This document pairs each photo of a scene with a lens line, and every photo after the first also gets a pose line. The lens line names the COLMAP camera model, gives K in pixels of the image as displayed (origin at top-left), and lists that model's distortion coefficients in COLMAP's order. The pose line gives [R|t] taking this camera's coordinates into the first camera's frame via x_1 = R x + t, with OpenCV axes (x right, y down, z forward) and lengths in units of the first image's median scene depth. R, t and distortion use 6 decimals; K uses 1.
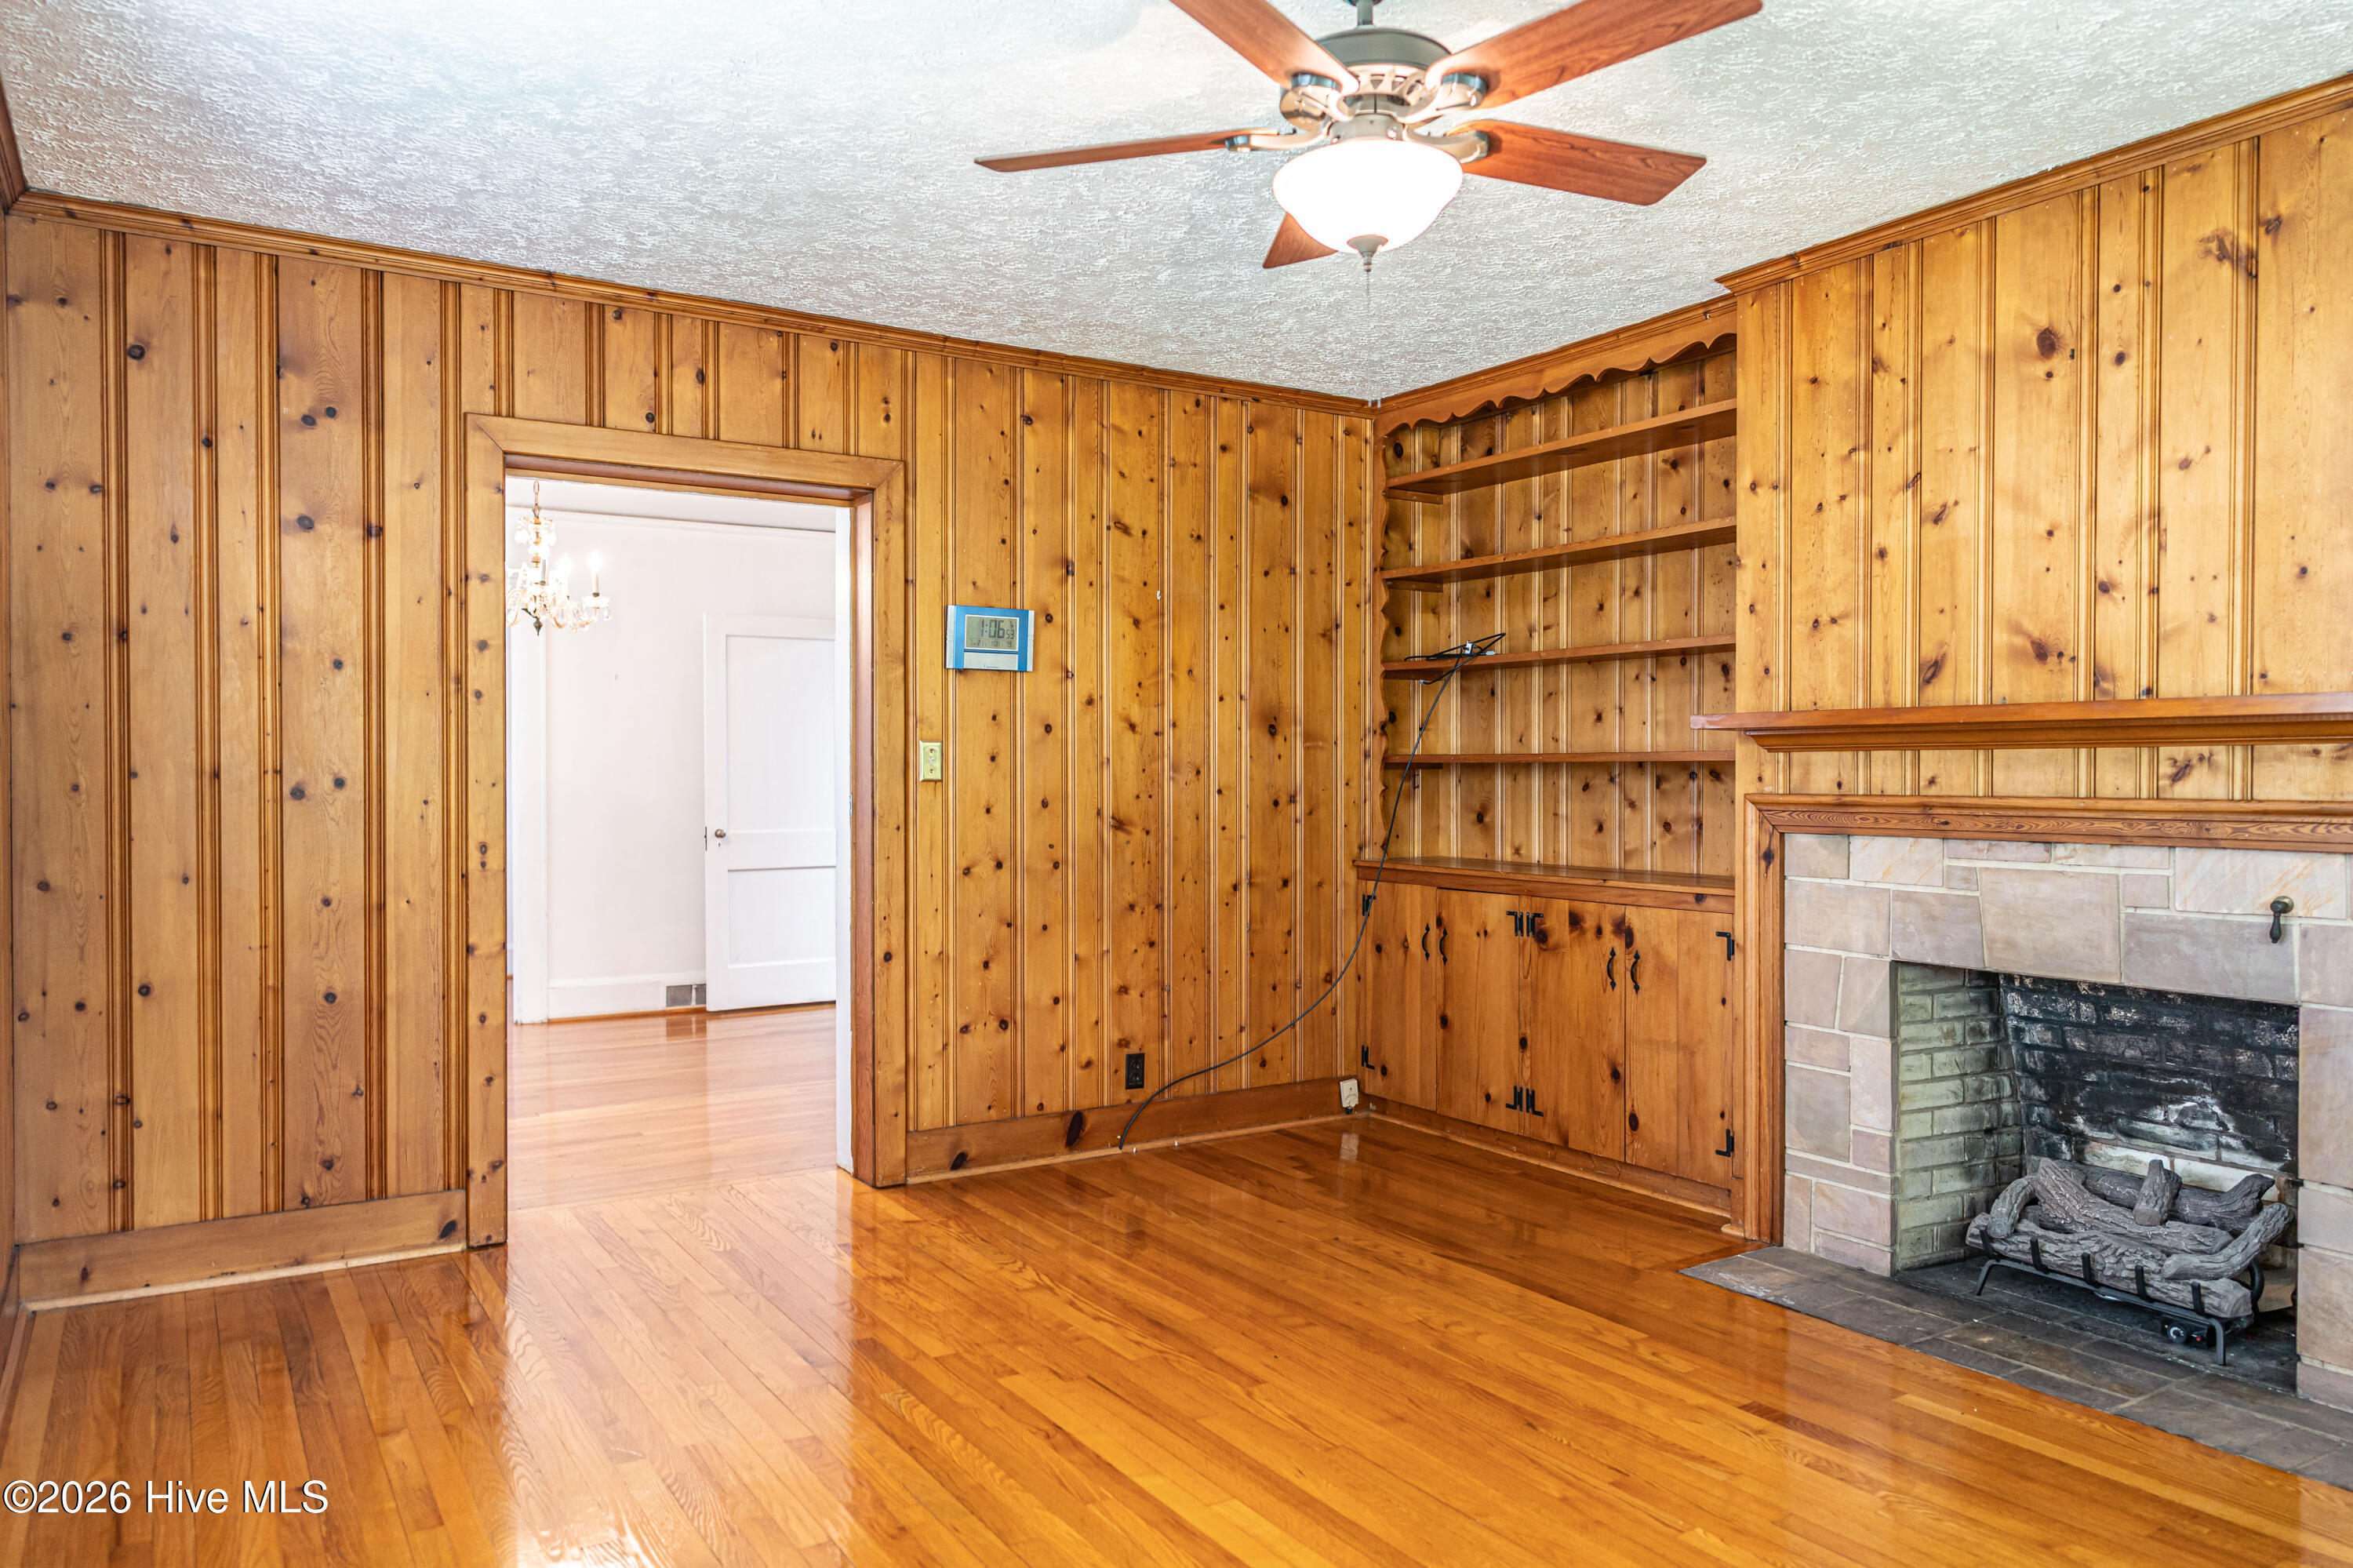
lens RADIAL K [[1601.0, 0, 1168.4], [0, 1601.0, 791.5], [0, 0, 1]] dist [0.001629, -0.000175]
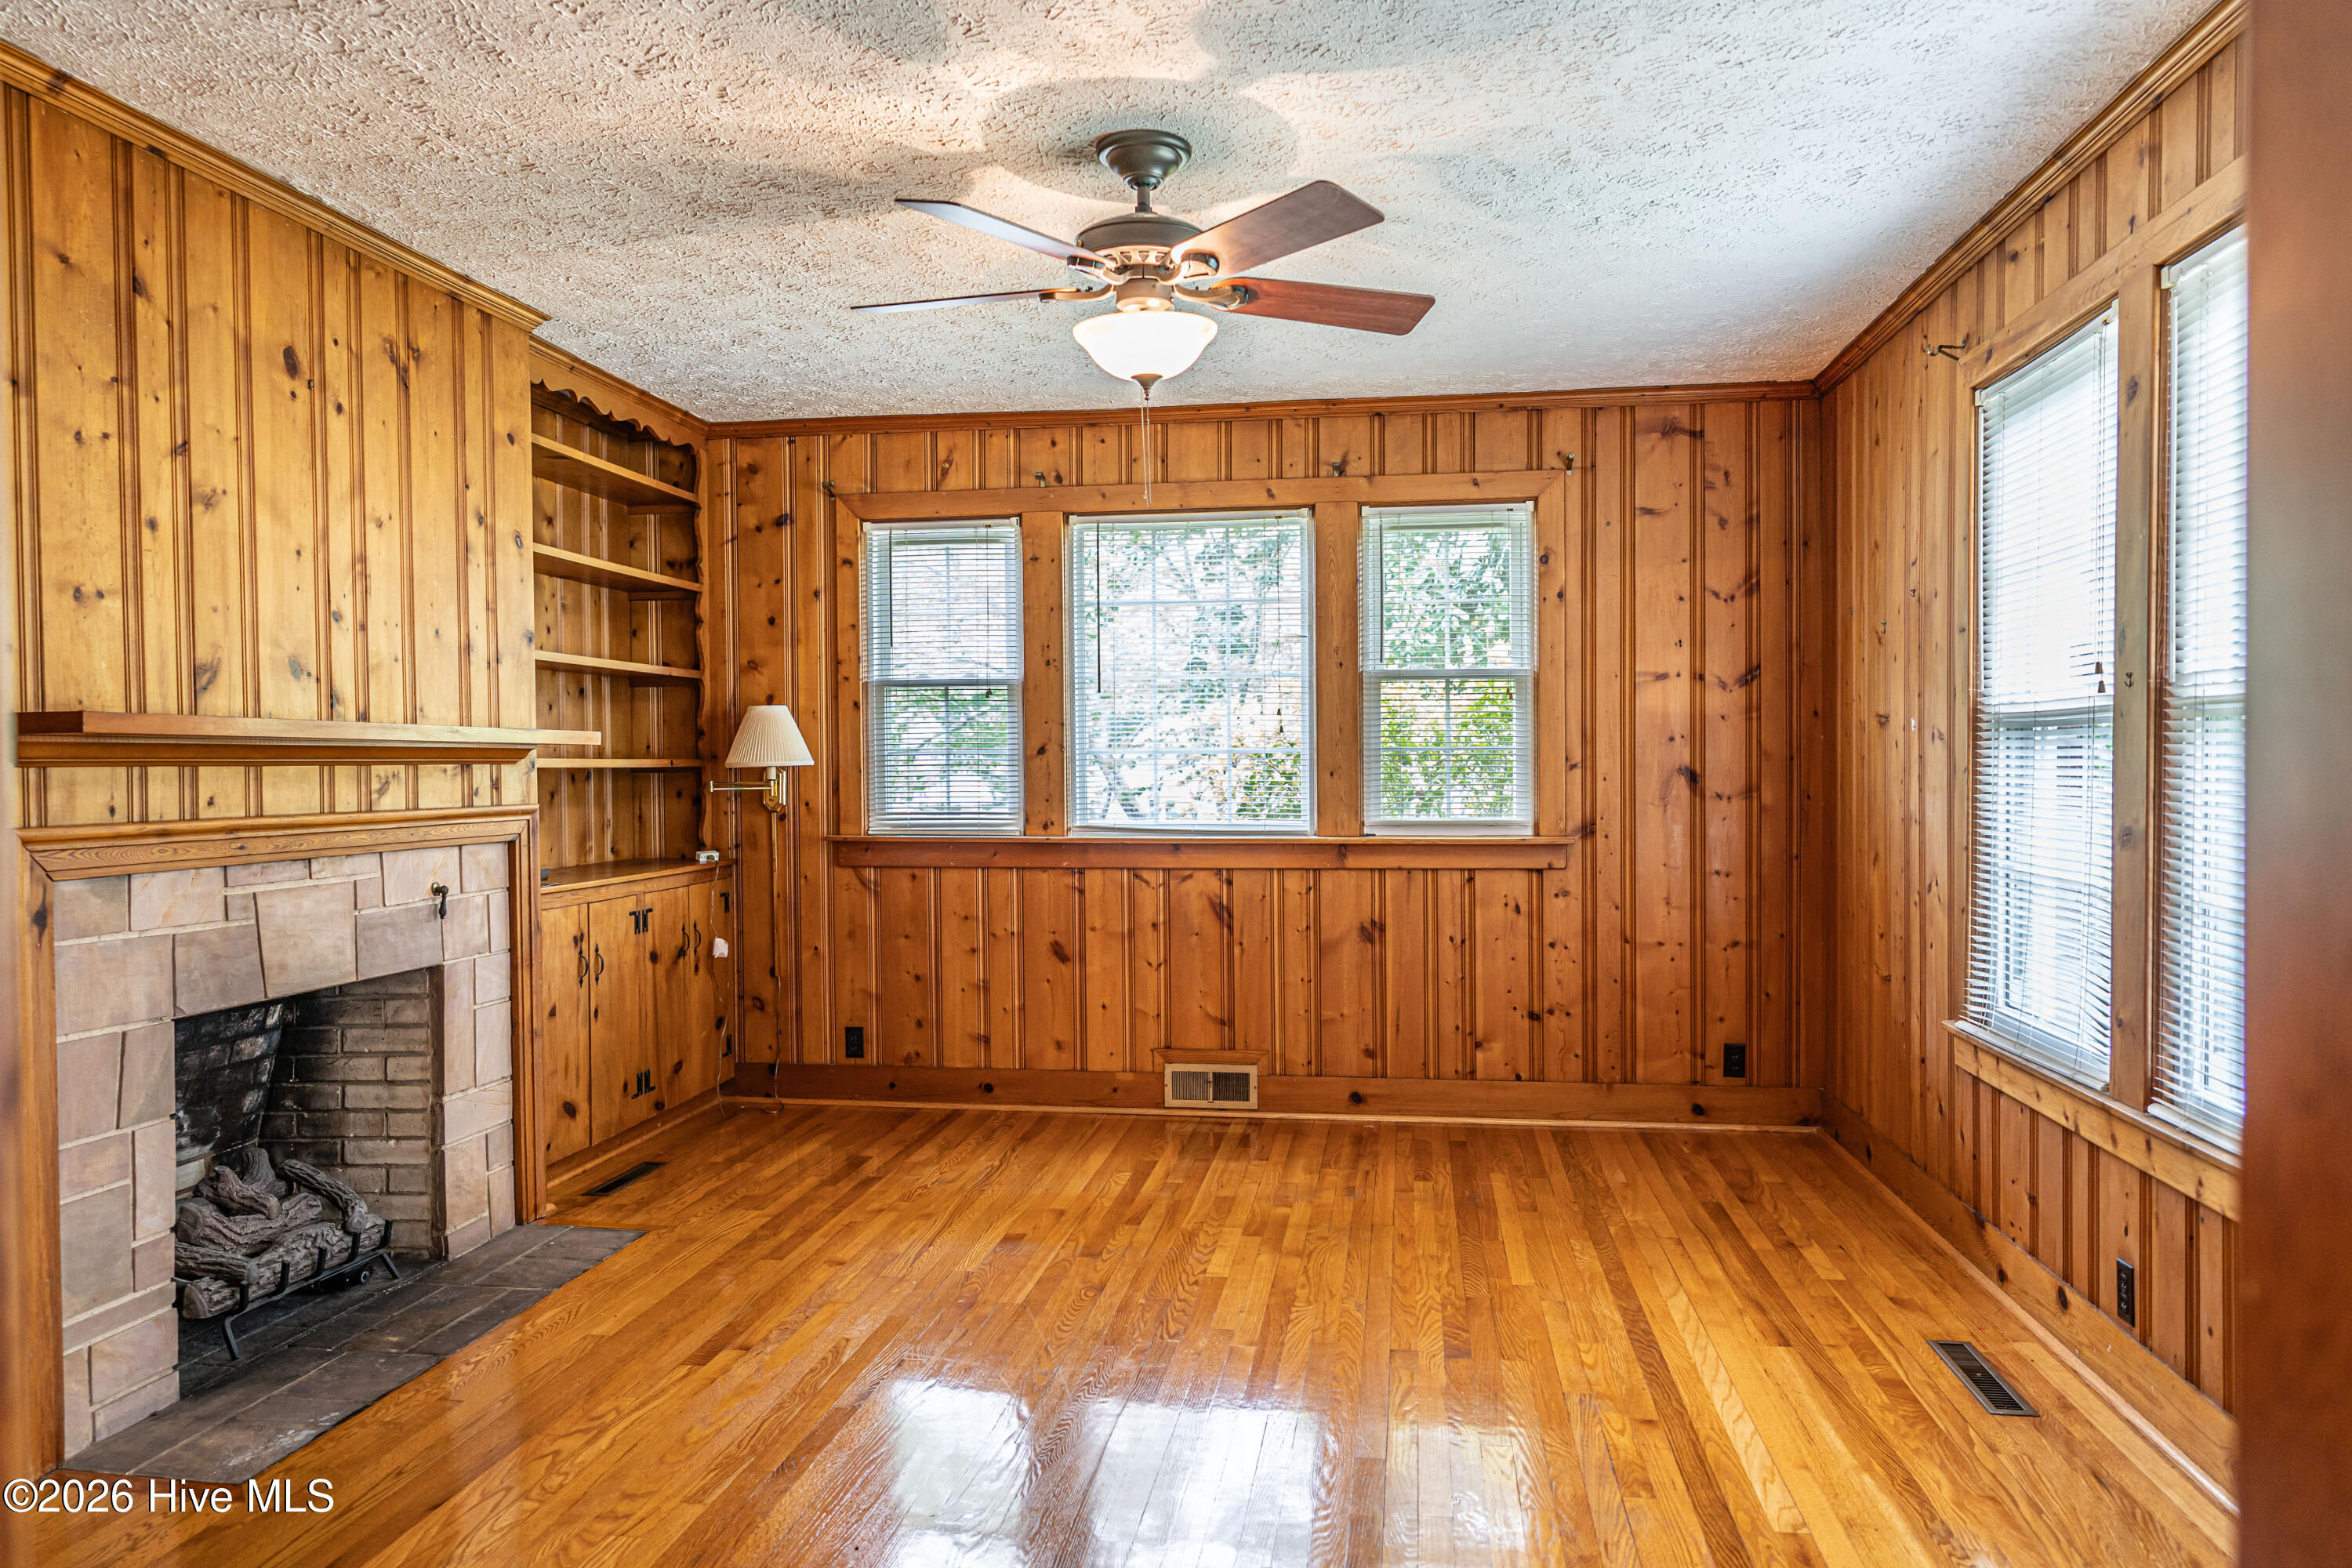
lens RADIAL K [[1568.2, 0, 1163.7], [0, 1568.2, 799.4], [0, 0, 1]] dist [-0.005514, 0.008137]
pose [[-0.753133, -0.011264, 0.657772, -0.504868], [0.013182, 0.999394, 0.032207, -0.030104], [-0.657736, 0.032927, -0.752528, 1.371132]]
